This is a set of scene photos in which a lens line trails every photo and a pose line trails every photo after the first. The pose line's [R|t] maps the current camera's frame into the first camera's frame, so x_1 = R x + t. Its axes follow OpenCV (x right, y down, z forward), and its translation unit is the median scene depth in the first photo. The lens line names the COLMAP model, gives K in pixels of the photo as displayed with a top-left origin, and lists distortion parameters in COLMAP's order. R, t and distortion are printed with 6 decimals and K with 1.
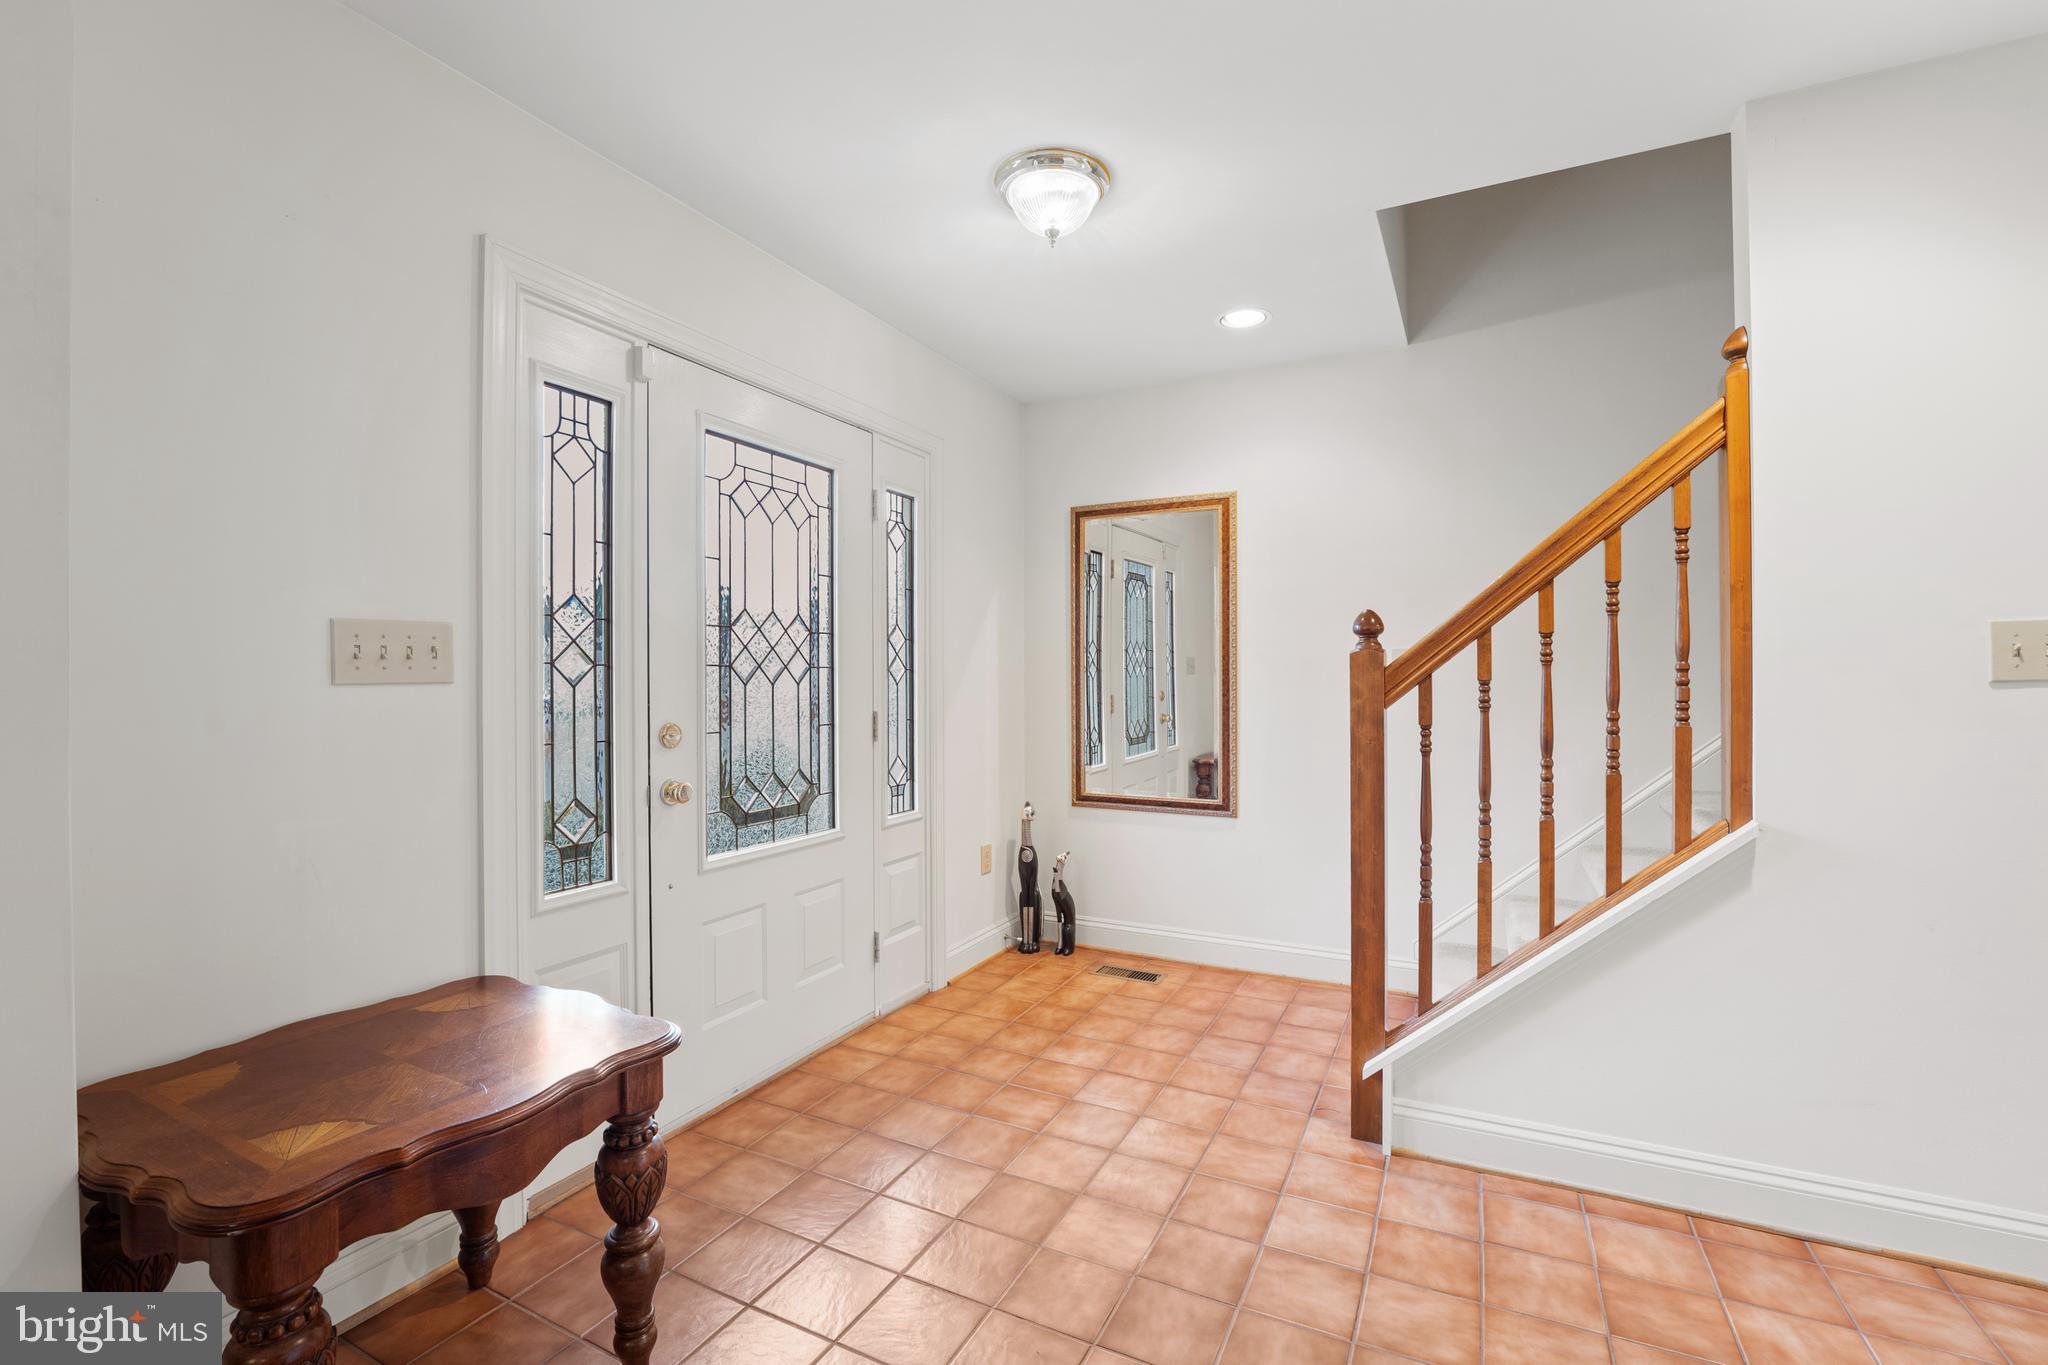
lens RADIAL K [[873.6, 0, 1024.0], [0, 873.6, 682.5], [0, 0, 1]] dist [-0.023419, -0.000089]
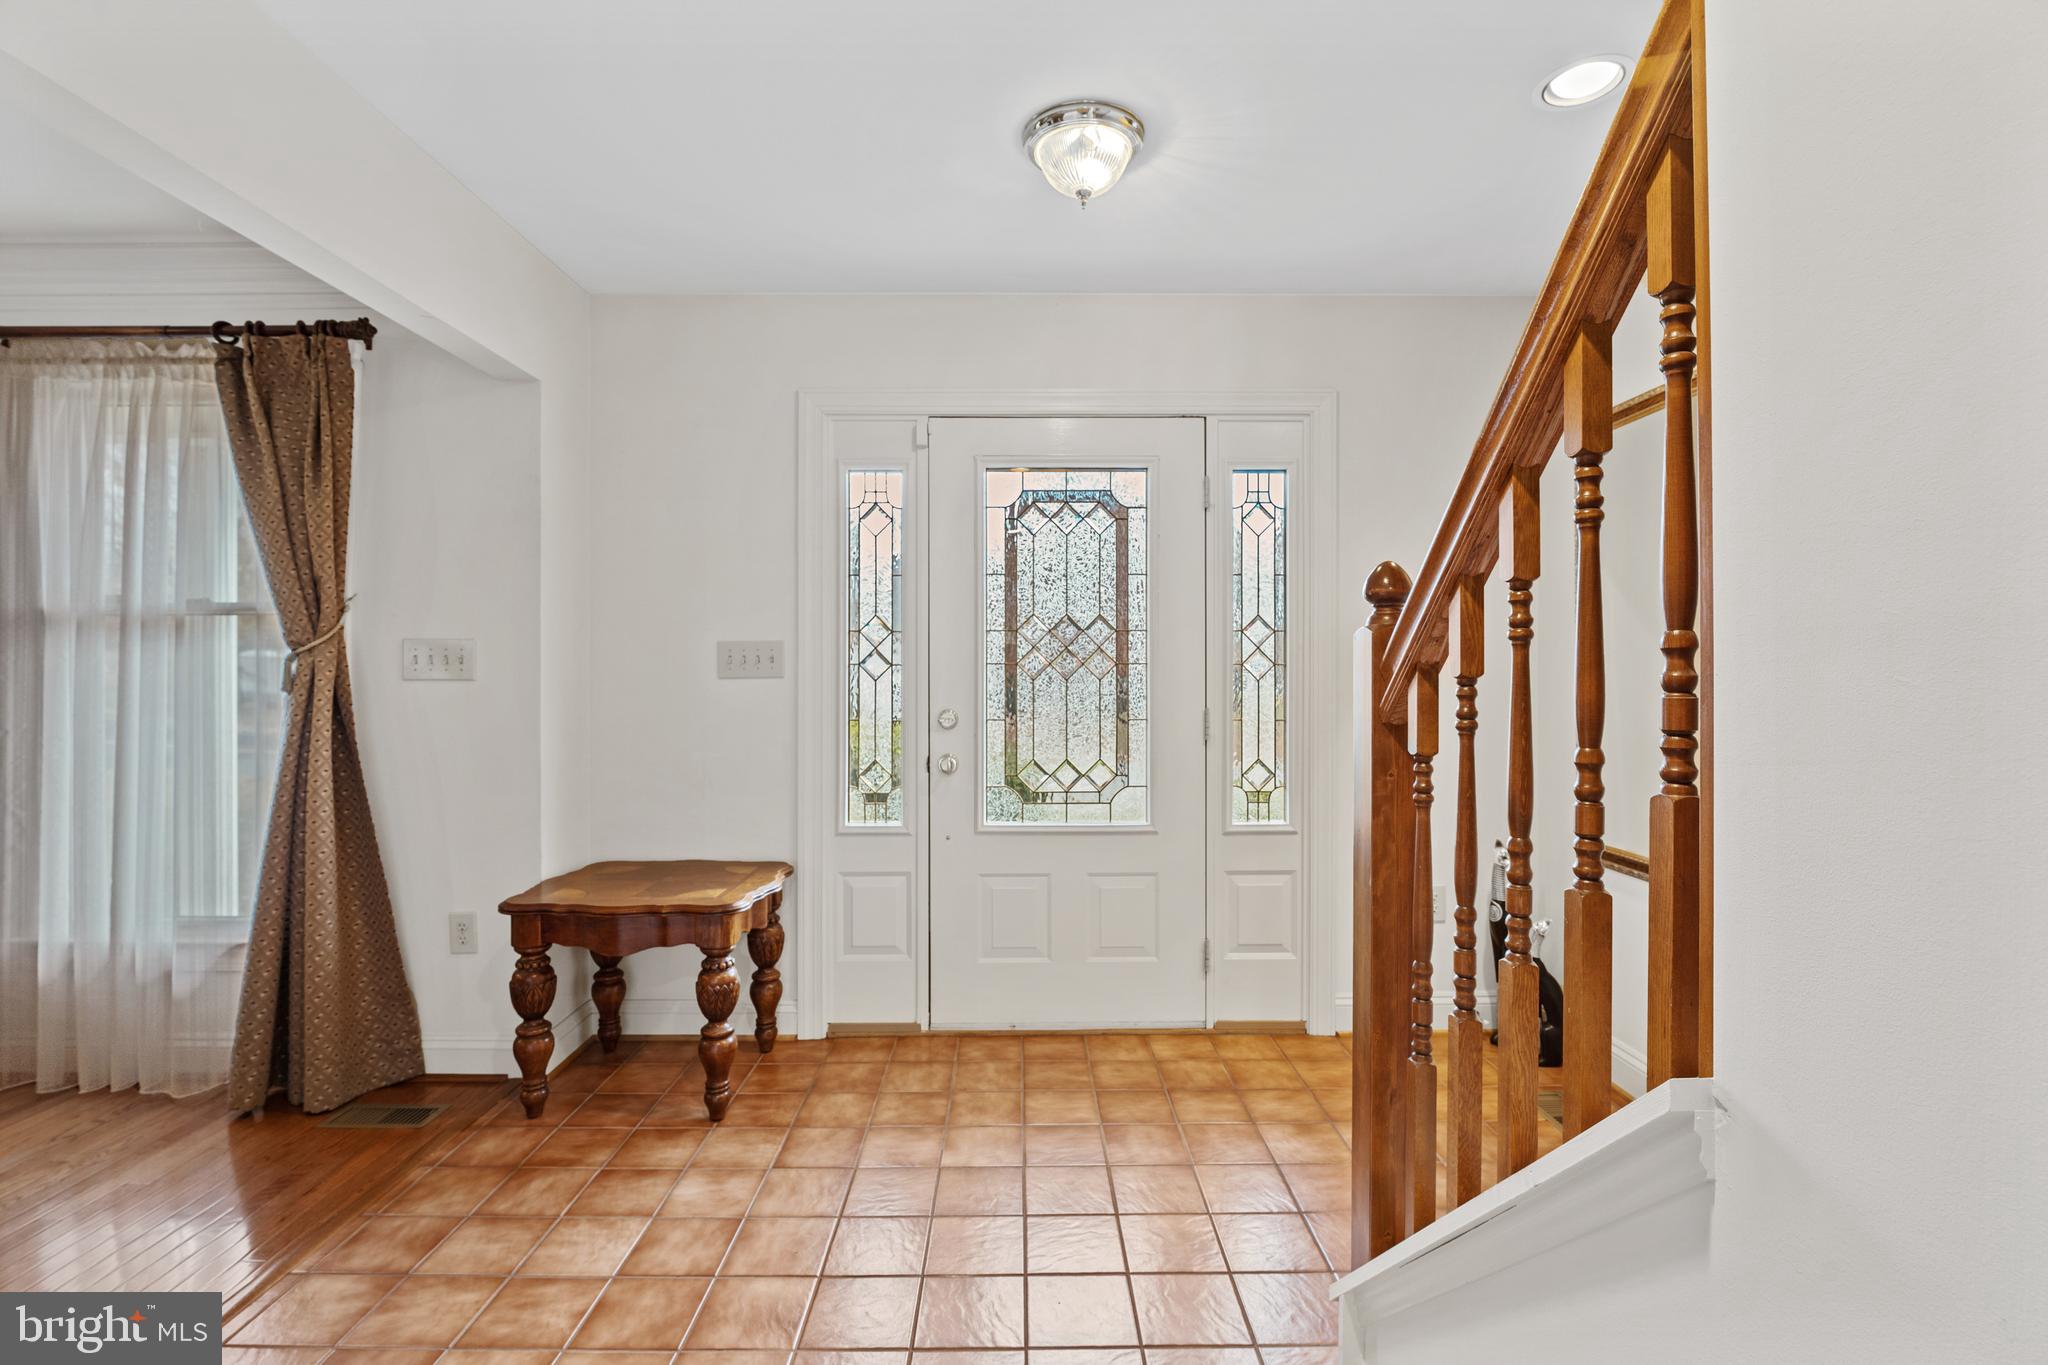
lens RADIAL K [[931.5, 0, 1016.9], [0, 931.5, 684.4], [0, 0, 1]] dist [-0.000352, -0.000102]
pose [[0.467727, 0.008593, -0.883831, 0.784217], [-0.003457, 0.999963, 0.007892, -0.001419], [0.883866, -0.000636, 0.467739, 0.417268]]
